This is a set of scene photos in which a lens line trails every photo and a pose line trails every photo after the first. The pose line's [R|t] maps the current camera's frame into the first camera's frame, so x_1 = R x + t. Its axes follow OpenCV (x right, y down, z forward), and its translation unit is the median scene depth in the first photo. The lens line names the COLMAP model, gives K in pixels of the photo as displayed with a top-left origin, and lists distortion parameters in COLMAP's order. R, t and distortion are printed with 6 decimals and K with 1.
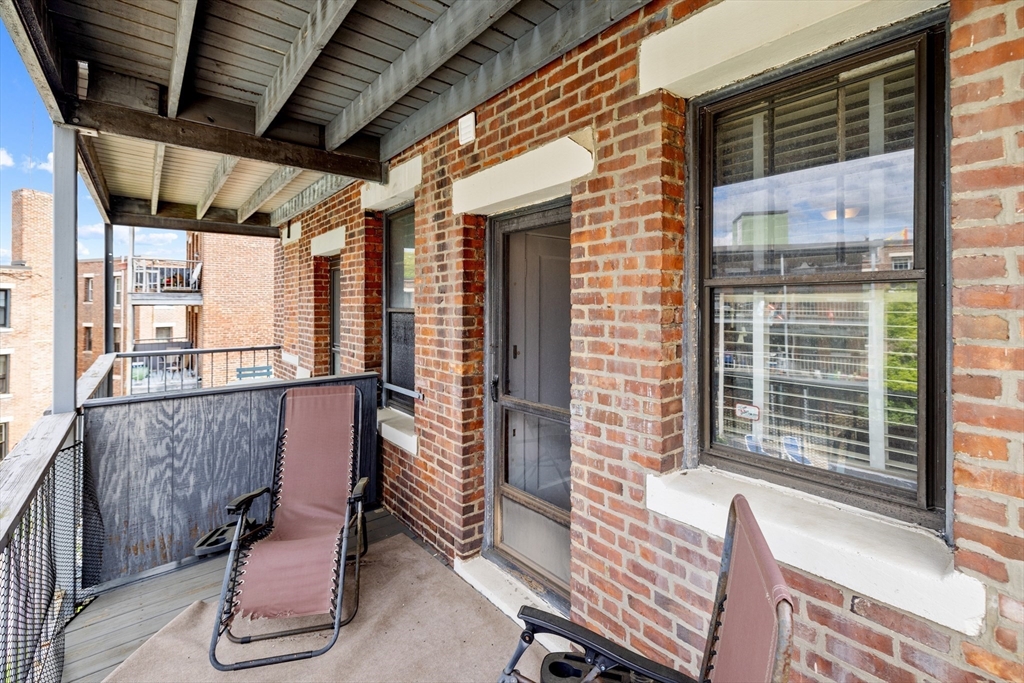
lens RADIAL K [[452.6, 0, 509.3], [0, 452.6, 305.2], [0, 0, 1]] dist [0.002881, -0.002121]
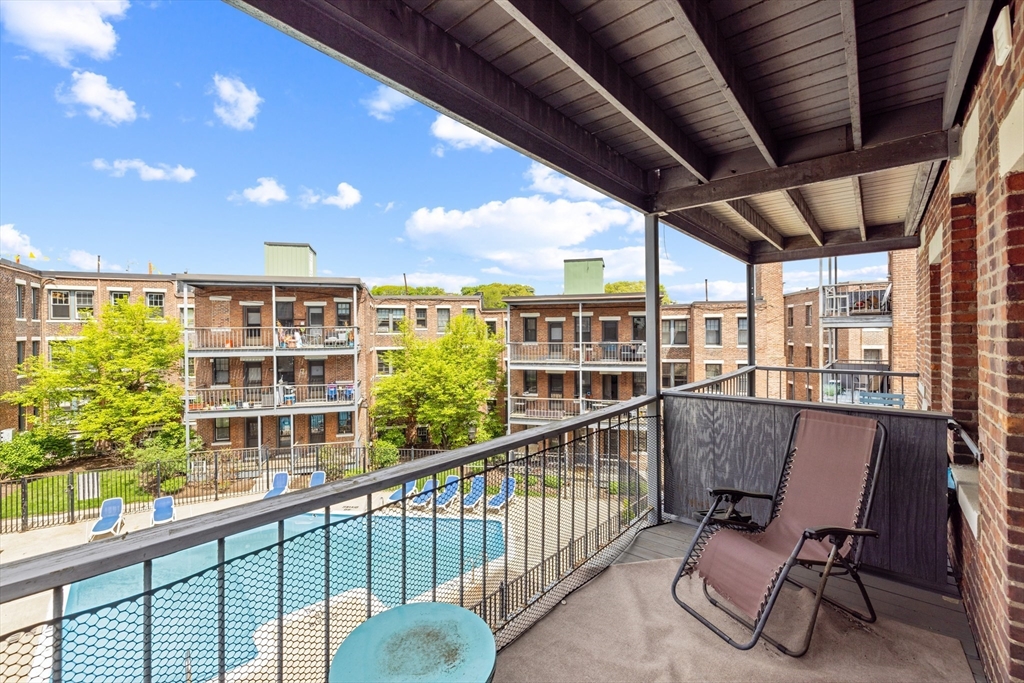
lens RADIAL K [[427.9, 0, 510.7], [0, 427.9, 337.7], [0, 0, 1]] dist [-0.000412, 0.000243]
pose [[0.176101, 0.011788, -0.984302, 0.343837], [0.009994, 0.999855, 0.013763, 0.007204], [0.984321, -0.012261, 0.175957, 0.211011]]
